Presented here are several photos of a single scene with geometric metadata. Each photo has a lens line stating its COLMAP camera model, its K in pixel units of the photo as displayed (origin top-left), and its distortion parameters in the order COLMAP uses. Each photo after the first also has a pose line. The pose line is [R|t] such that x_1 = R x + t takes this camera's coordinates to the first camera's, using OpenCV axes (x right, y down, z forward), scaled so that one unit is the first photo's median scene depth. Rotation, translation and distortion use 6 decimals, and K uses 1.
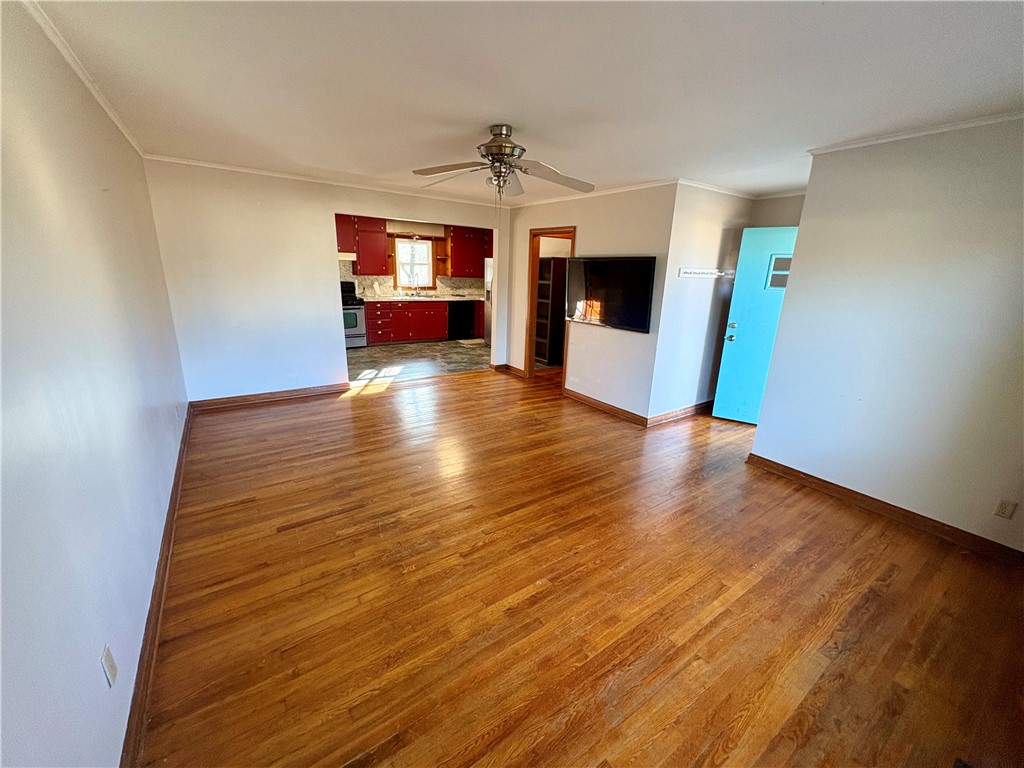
lens RADIAL K [[406.6, 0, 512.1], [0, 406.6, 385.2], [0, 0, 1]] dist [-0.000235, -0.000162]
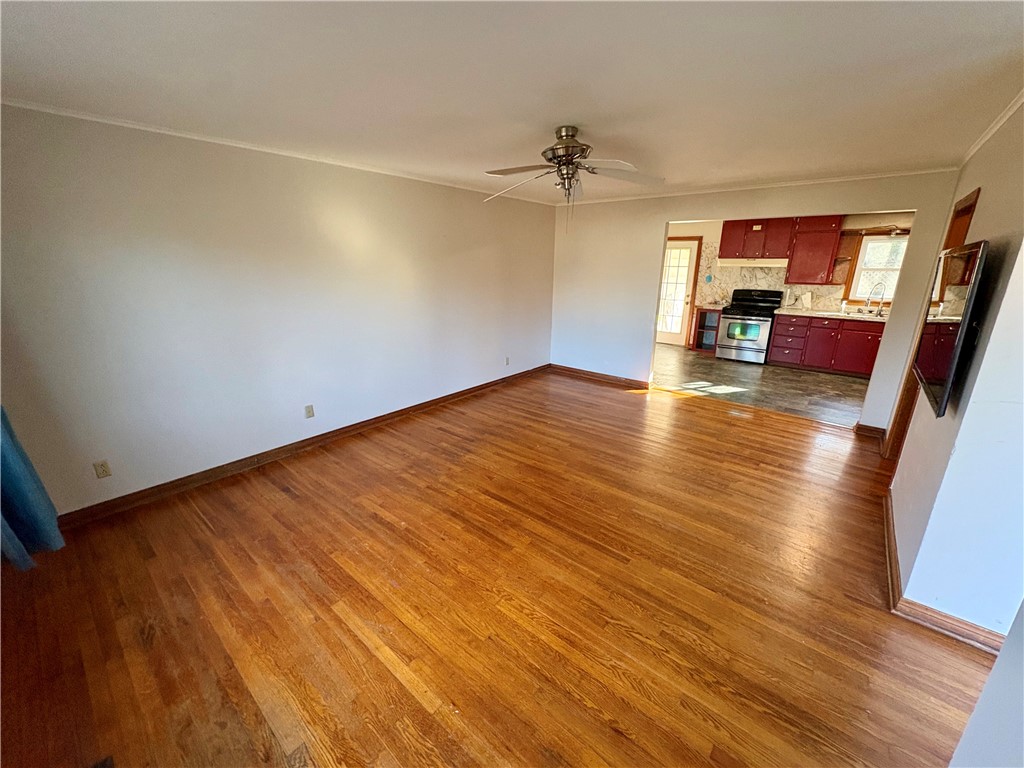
lens RADIAL K [[406.6, 0, 512.5], [0, 406.6, 384.6], [0, 0, 1]] dist [-0.000235, -0.000162]
pose [[0.265981, 0.245754, -0.932126, 0.956274], [-0.268024, 0.947684, 0.173375, -0.174368], [0.925968, 0.203718, 0.317934, 0.656282]]
